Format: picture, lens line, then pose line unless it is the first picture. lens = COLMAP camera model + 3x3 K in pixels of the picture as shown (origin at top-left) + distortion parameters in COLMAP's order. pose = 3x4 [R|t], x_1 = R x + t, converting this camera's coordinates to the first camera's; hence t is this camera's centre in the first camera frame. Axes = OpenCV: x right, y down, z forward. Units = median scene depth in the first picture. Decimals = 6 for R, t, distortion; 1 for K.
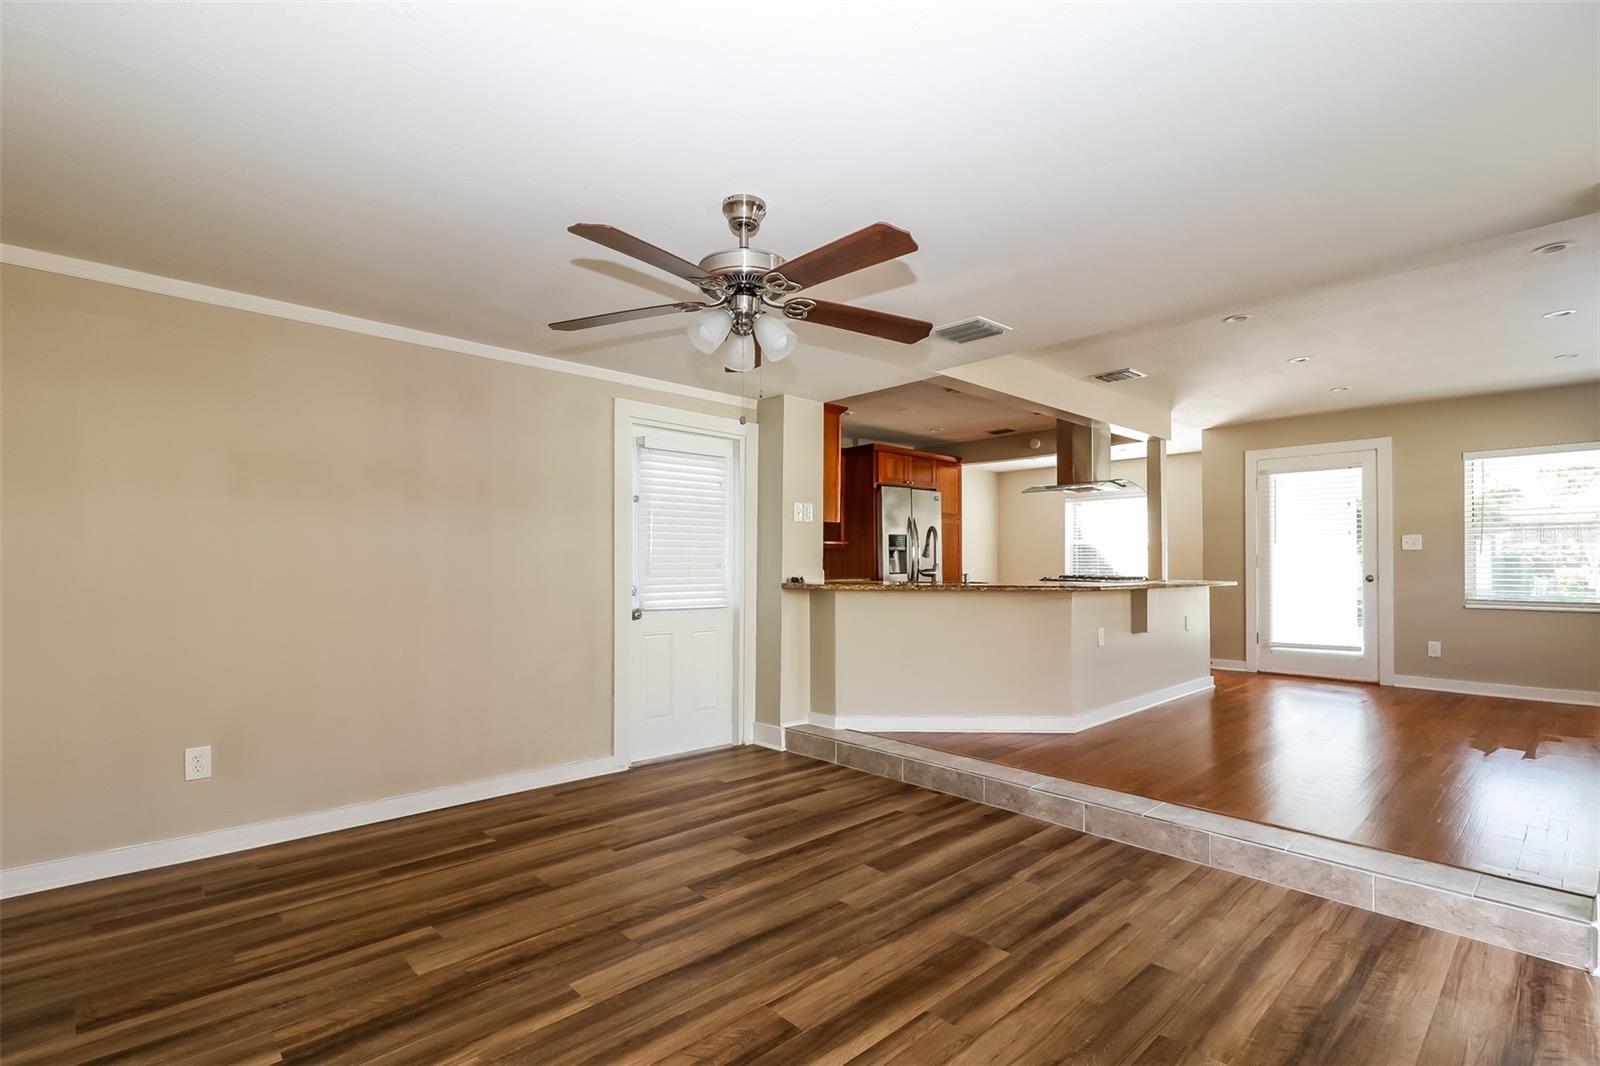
lens RADIAL K [[740.7, 0, 826.6], [0, 740.7, 560.7], [0, 0, 1]] dist [0.002081, -0.002008]
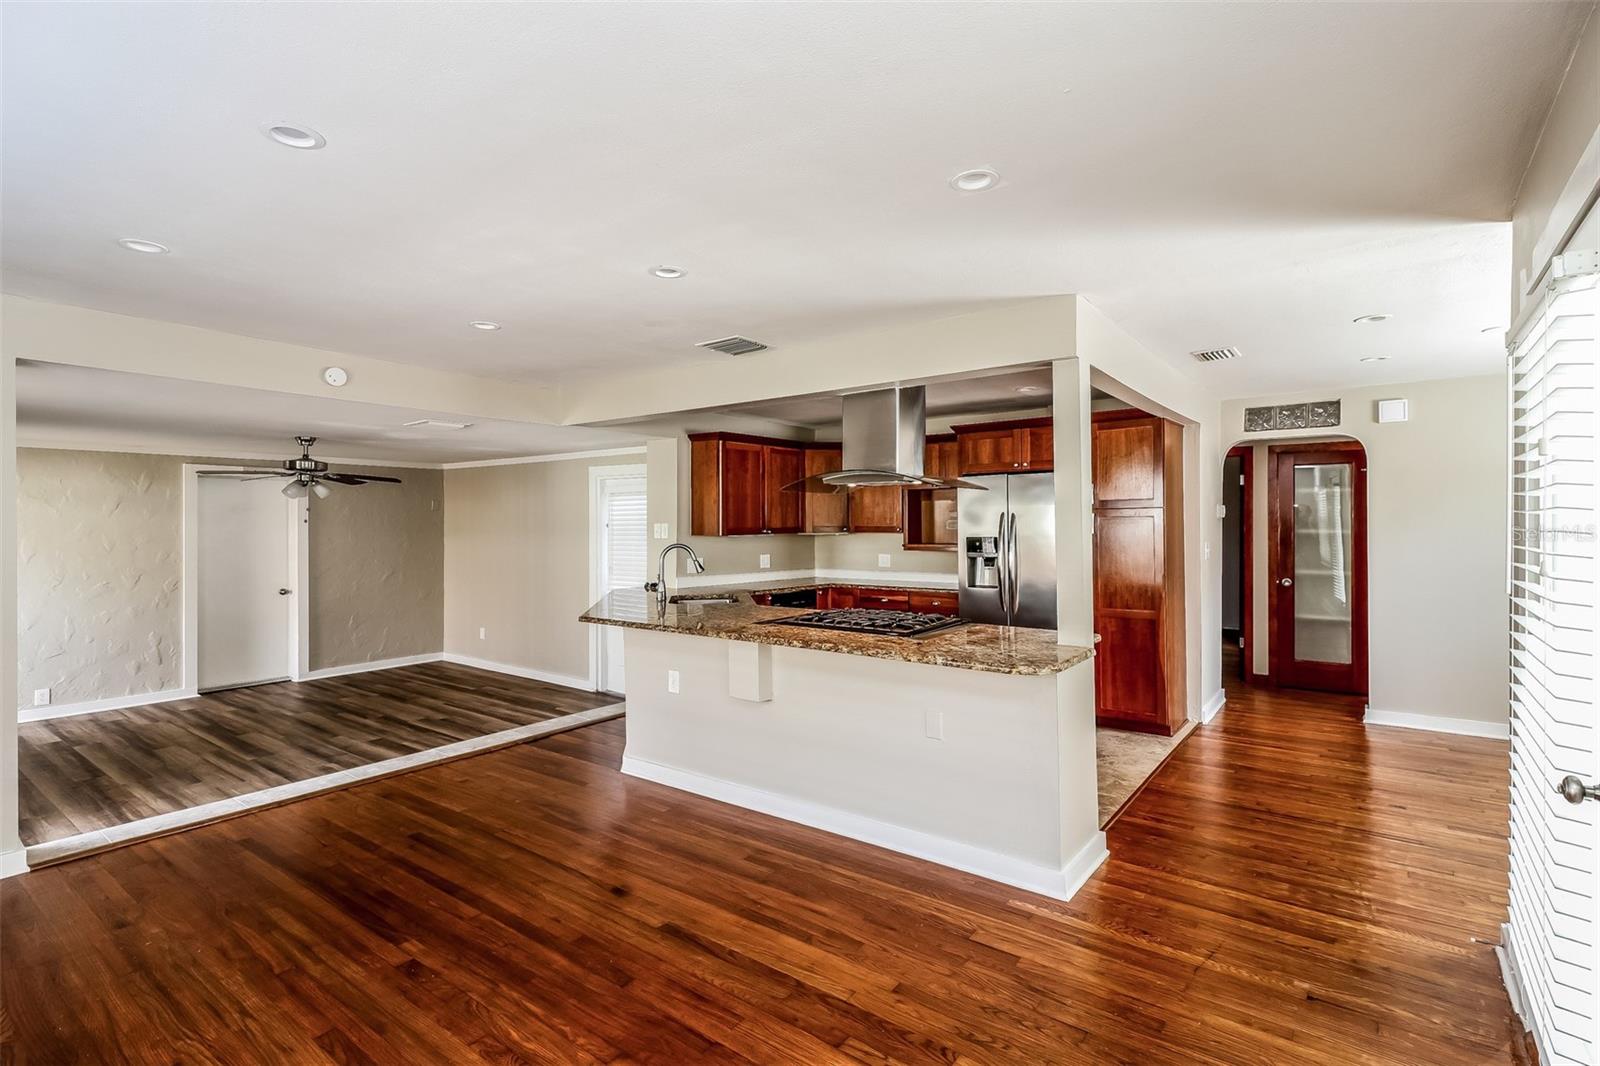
lens RADIAL K [[740.7, 0, 800.2], [0, 740.7, 529.6], [0, 0, 1]] dist [0.002081, -0.002008]
pose [[0.168197, 0.009571, -0.985707, 0.830082], [0.006257, 0.999922, 0.010776, -0.052320], [0.985734, -0.007980, 0.168124, 0.694029]]
